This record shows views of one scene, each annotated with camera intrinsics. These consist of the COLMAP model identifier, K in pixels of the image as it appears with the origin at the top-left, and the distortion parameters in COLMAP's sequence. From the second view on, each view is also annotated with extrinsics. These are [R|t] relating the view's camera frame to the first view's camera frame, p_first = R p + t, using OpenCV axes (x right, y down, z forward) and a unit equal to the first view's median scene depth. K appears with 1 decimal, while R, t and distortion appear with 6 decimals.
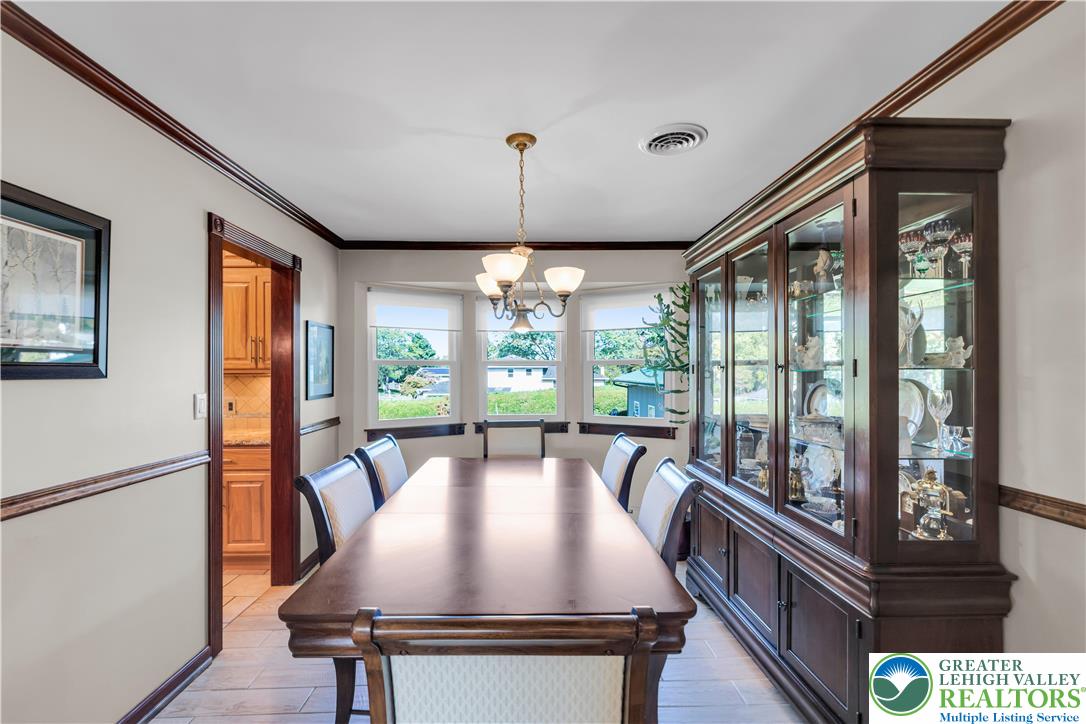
lens RADIAL K [[466.9, 0, 533.7], [0, 466.9, 368.2], [0, 0, 1]] dist [0.000637, 0.000198]
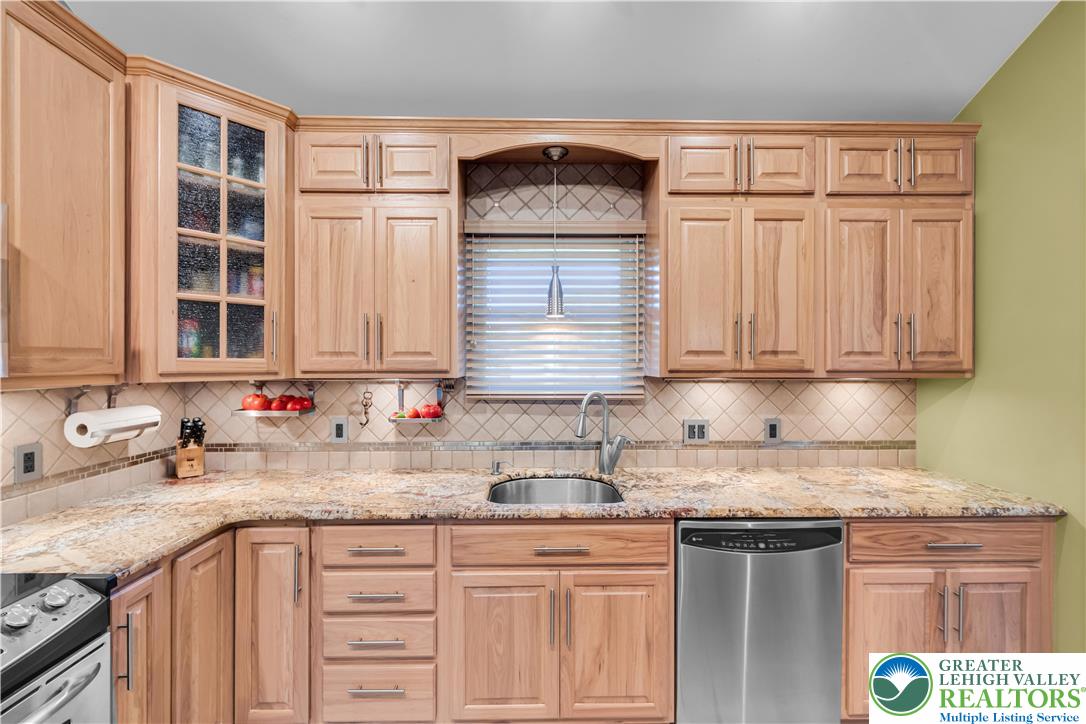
lens RADIAL K [[458.4, 0, 534.4], [0, 458.4, 362.9], [0, 0, 1]] dist [0.000969, -0.000089]
pose [[0.999991, -0.001021, -0.003996, -1.015503], [0.001038, 0.999991, 0.004184, -0.010913], [0.003992, -0.004188, 0.999983, 0.421261]]
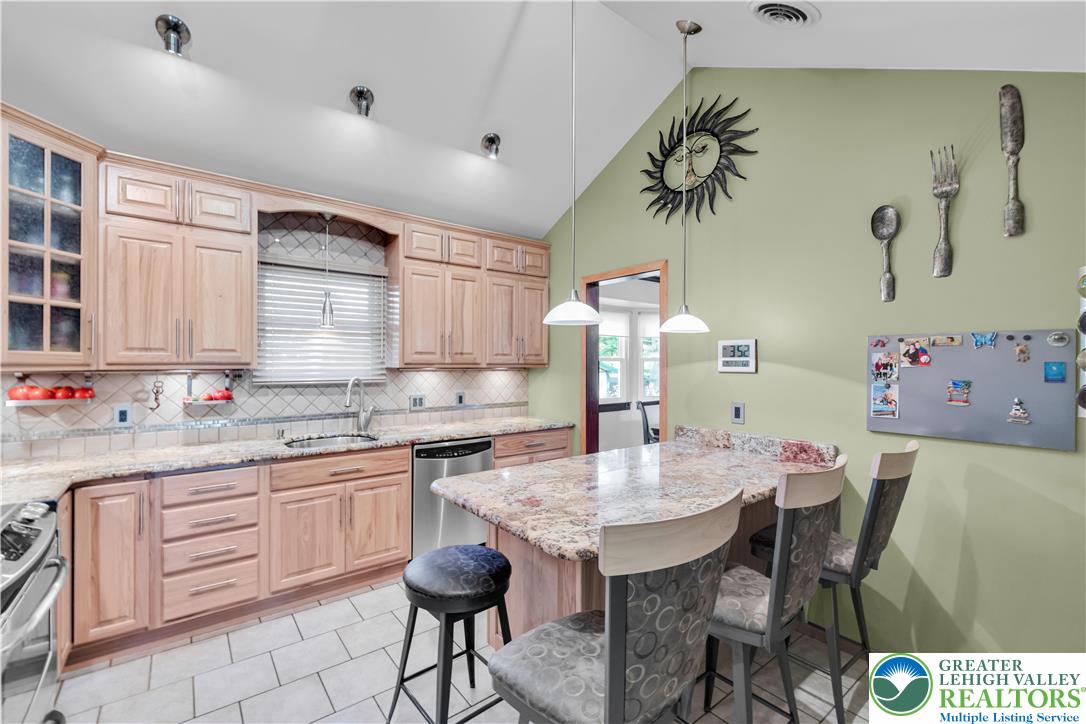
lens RADIAL K [[458.4, 0, 534.4], [0, 458.4, 362.9], [0, 0, 1]] dist [0.000969, -0.000089]
pose [[0.802259, 0.001006, 0.596975, -1.195224], [-0.003371, 0.999990, 0.002846, -0.003820], [-0.596966, -0.004295, 0.802255, 0.083047]]
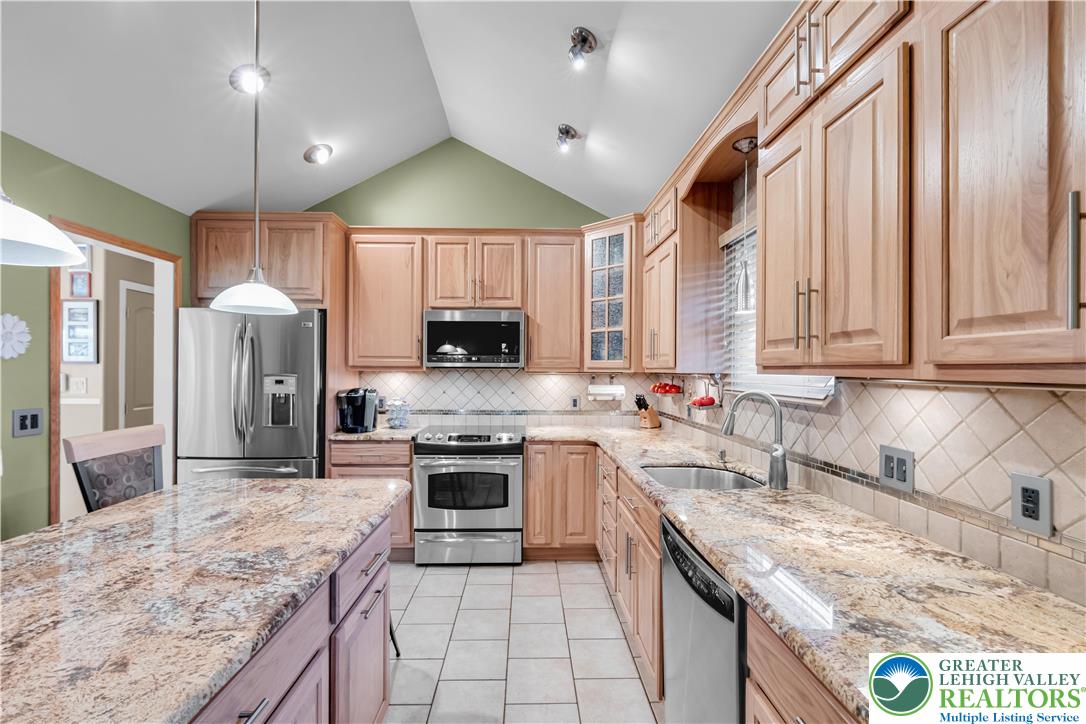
lens RADIAL K [[466.9, 0, 533.7], [0, 466.9, 368.2], [0, 0, 1]] dist [0.000637, 0.000198]
pose [[-0.002247, -0.002801, -0.999994, -0.397513], [-0.003738, 0.999989, -0.002793, 0.005103], [0.999990, 0.003732, -0.002257, 0.752161]]
